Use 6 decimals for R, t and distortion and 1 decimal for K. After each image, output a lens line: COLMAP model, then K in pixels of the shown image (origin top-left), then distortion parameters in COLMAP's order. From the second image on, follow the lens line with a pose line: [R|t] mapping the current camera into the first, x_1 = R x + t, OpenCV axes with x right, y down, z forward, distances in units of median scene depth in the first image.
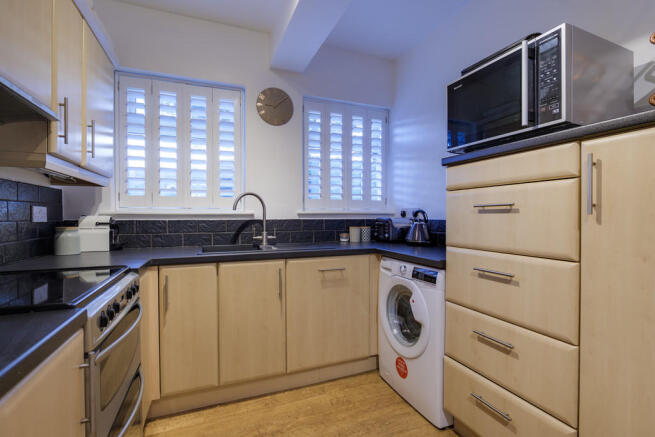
lens RADIAL K [[306.1, 0, 325.2], [0, 306.1, 217.3], [0, 0, 1]] dist [-0.016432, 0.000460]
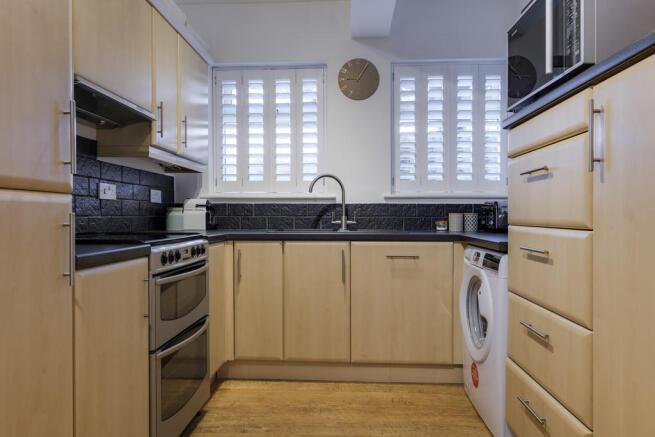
lens RADIAL K [[410.6, 0, 319.8], [0, 410.6, 219.2], [0, 0, 1]] dist [0.000525, 0.000596]
pose [[0.898608, 0.008157, -0.438676, 0.336577], [-0.006756, 0.999966, 0.004754, 0.060532], [0.438699, -0.001308, 0.898633, -0.183656]]
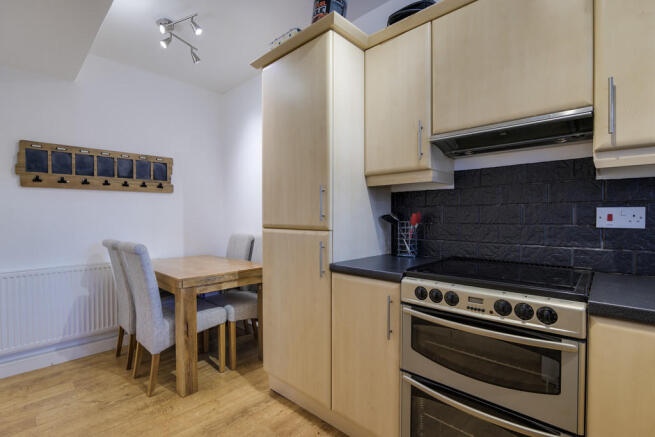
lens RADIAL K [[306.1, 0, 325.2], [0, 306.1, 217.3], [0, 0, 1]] dist [-0.016432, 0.000460]
pose [[-0.906941, 0.004038, -0.421238, 0.127438], [-0.000136, 0.999951, 0.009877, -0.014349], [0.421257, 0.009015, -0.906896, 0.913854]]
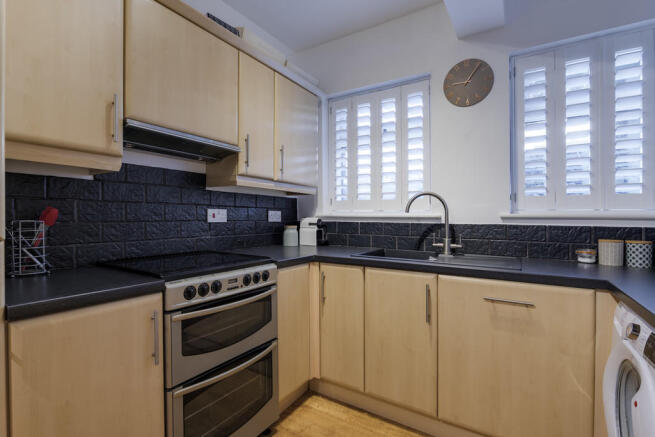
lens RADIAL K [[306.1, 0, 325.2], [0, 306.1, 217.3], [0, 0, 1]] dist [-0.016432, 0.000460]
pose [[0.580002, 0.007237, -0.814583, 0.335501], [-0.012907, 0.999917, -0.000306, -0.006391], [0.814513, 0.010691, 0.580047, 0.295221]]
